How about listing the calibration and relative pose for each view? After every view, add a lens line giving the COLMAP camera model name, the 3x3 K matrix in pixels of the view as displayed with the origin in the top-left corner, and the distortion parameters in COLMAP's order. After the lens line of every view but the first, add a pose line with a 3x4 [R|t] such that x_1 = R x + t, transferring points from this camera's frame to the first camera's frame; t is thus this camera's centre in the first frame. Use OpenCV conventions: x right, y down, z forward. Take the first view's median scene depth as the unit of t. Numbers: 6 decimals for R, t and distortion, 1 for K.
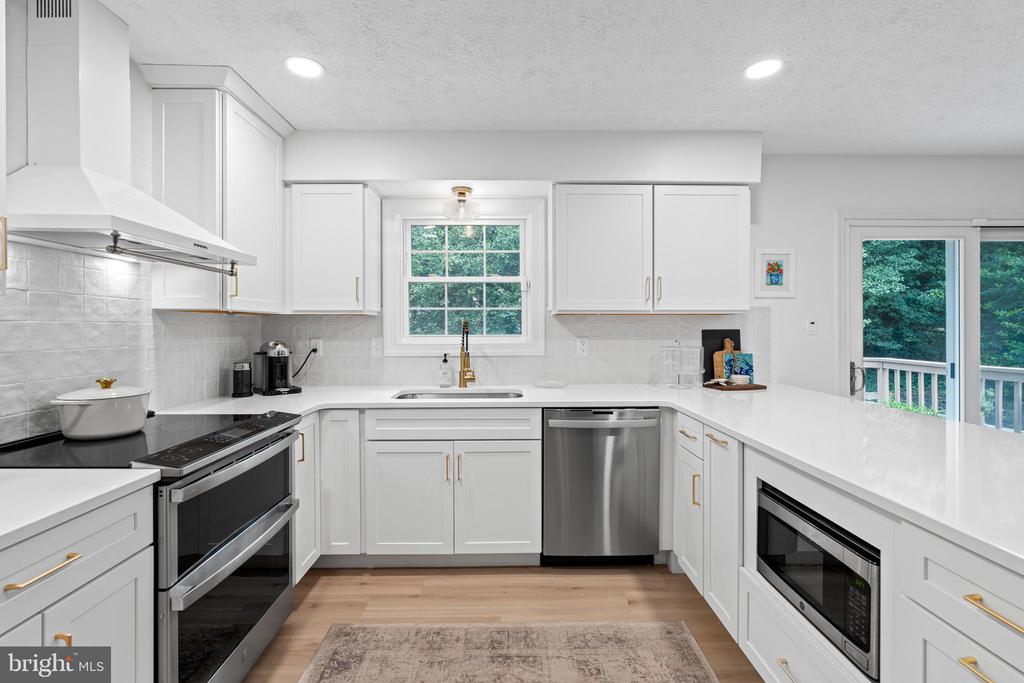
lens RADIAL K [[464.4, 0, 513.4], [0, 464.4, 329.1], [0, 0, 1]] dist [-0.002573, 0.000025]
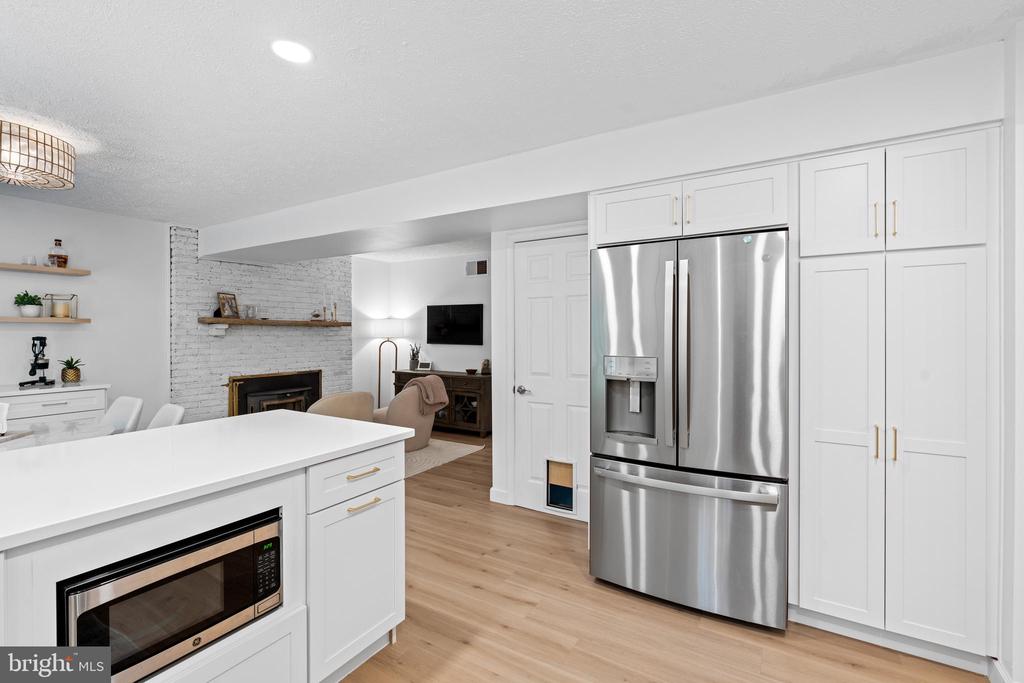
lens RADIAL K [[457.7, 0, 507.8], [0, 457.7, 336.3], [0, 0, 1]] dist [-0.001303, 0.000070]
pose [[-0.844502, -0.000280, 0.535553, -0.201263], [0.004636, 0.999959, 0.007833, -0.013962], [-0.535533, 0.009098, -0.844465, 0.711754]]
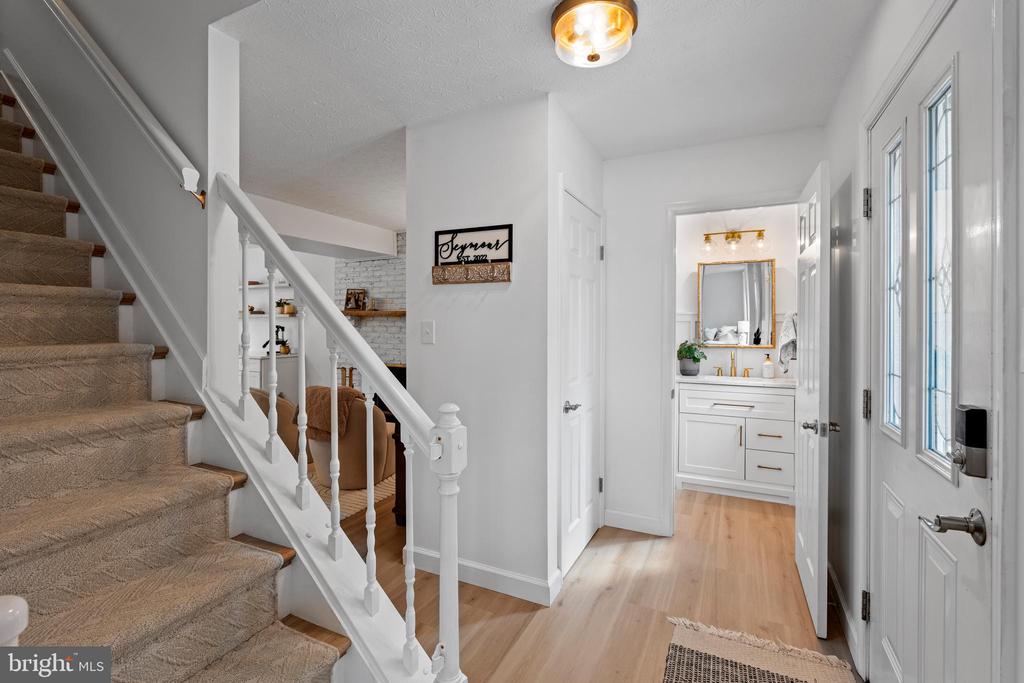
lens RADIAL K [[464.4, 0, 513.4], [0, 464.4, 329.1], [0, 0, 1]] dist [-0.002573, 0.000025]
pose [[0.448192, -0.005036, 0.893923, 0.146525], [-0.002627, 0.999972, 0.006951, -0.009655], [-0.893934, -0.005464, 0.448166, -1.787297]]
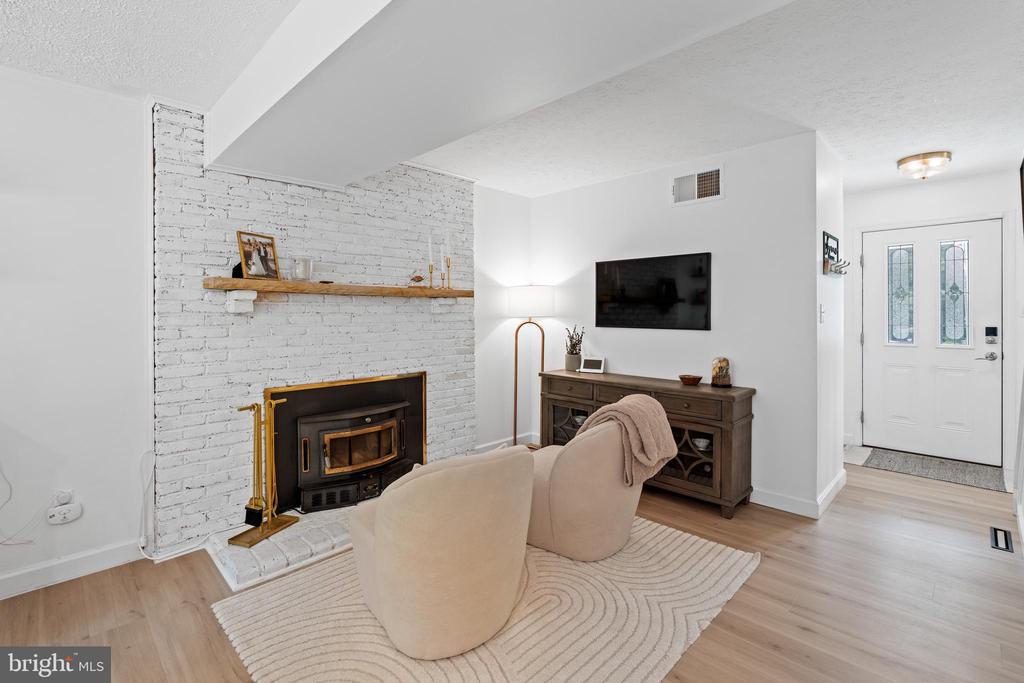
lens RADIAL K [[467.4, 0, 508.6], [0, 467.4, 316.1], [0, 0, 1]] dist [-0.002225, 0.000653]
pose [[-0.695203, 0.002448, 0.718809, 0.615623], [0.009168, 0.999943, 0.005462, -0.001350], [-0.718755, 0.010388, -0.695186, 0.088317]]
